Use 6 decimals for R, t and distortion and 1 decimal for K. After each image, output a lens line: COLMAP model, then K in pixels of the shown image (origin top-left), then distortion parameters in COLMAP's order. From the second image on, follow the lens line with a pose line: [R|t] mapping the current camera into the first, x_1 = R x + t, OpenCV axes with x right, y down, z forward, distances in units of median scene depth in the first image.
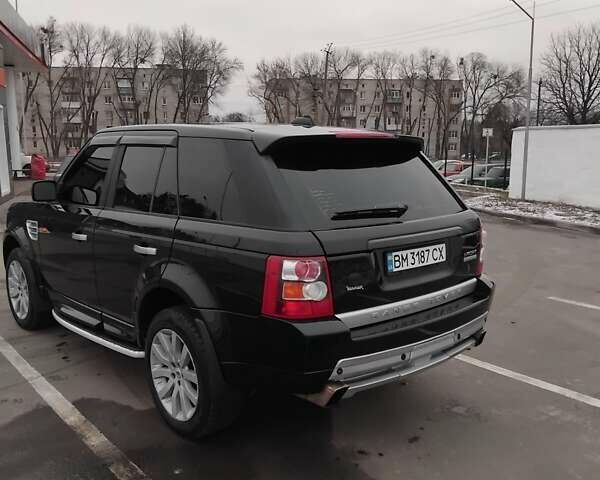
lens RADIAL K [[596.6, 0, 300.0], [0, 596.6, 240.0], [0, 0, 1]] dist [0.146380, -0.314314]
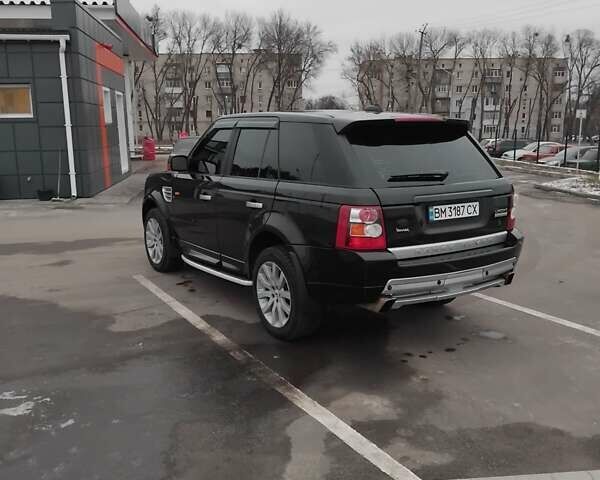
lens RADIAL K [[596.6, 0, 300.0], [0, 596.6, 240.0], [0, 0, 1]] dist [0.146380, -0.314314]
pose [[0.988606, 0.025173, -0.148404, 0.050747], [-0.021026, 0.999345, 0.029452, 0.054463], [0.149048, -0.025996, 0.988488, -0.337844]]
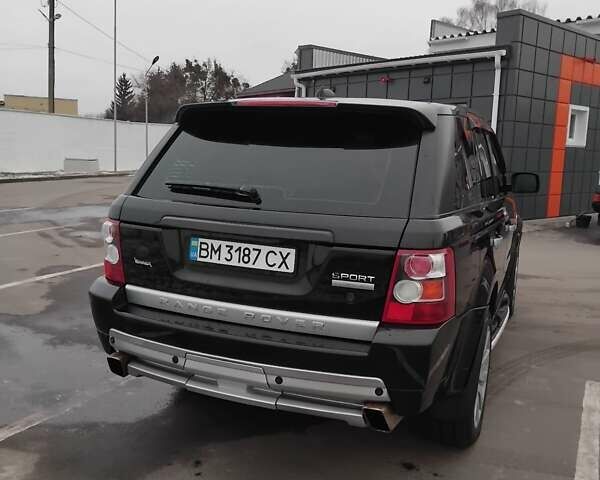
lens RADIAL K [[596.6, 0, 300.0], [0, 596.6, 240.0], [0, 0, 1]] dist [0.146380, -0.314314]
pose [[0.413804, 0.154055, -0.897236, 0.832945], [-0.179944, 0.979974, 0.085271, -0.063367], [0.892405, 0.126167, 0.433239, 0.652998]]
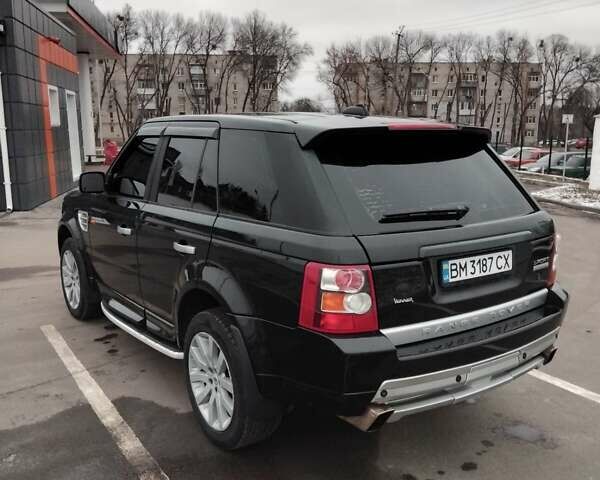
lens RADIAL K [[596.6, 0, 300.0], [0, 596.6, 240.0], [0, 0, 1]] dist [0.146380, -0.314314]
pose [[0.993694, 0.023487, -0.109637, 0.027732], [-0.020940, 0.999485, 0.024319, -0.022796], [0.110152, -0.021870, 0.993674, 0.079140]]
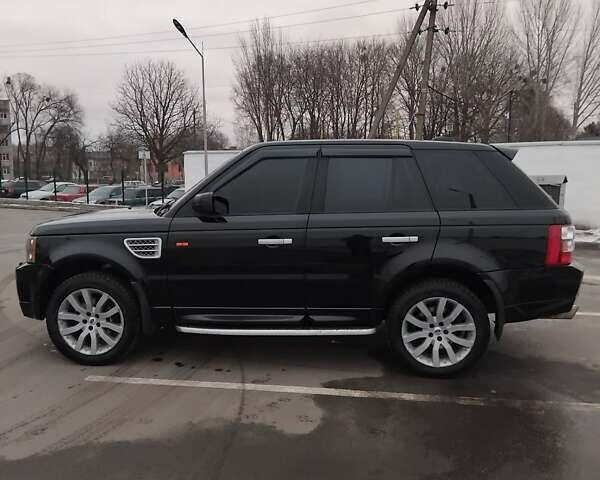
lens RADIAL K [[596.6, 0, 300.0], [0, 596.6, 240.0], [0, 0, 1]] dist [0.146380, -0.314314]
pose [[0.748505, -0.082495, 0.657978, -1.228320], [0.107878, 0.994162, 0.001925, -0.007979], [-0.654295, 0.069541, 0.753035, 0.202390]]
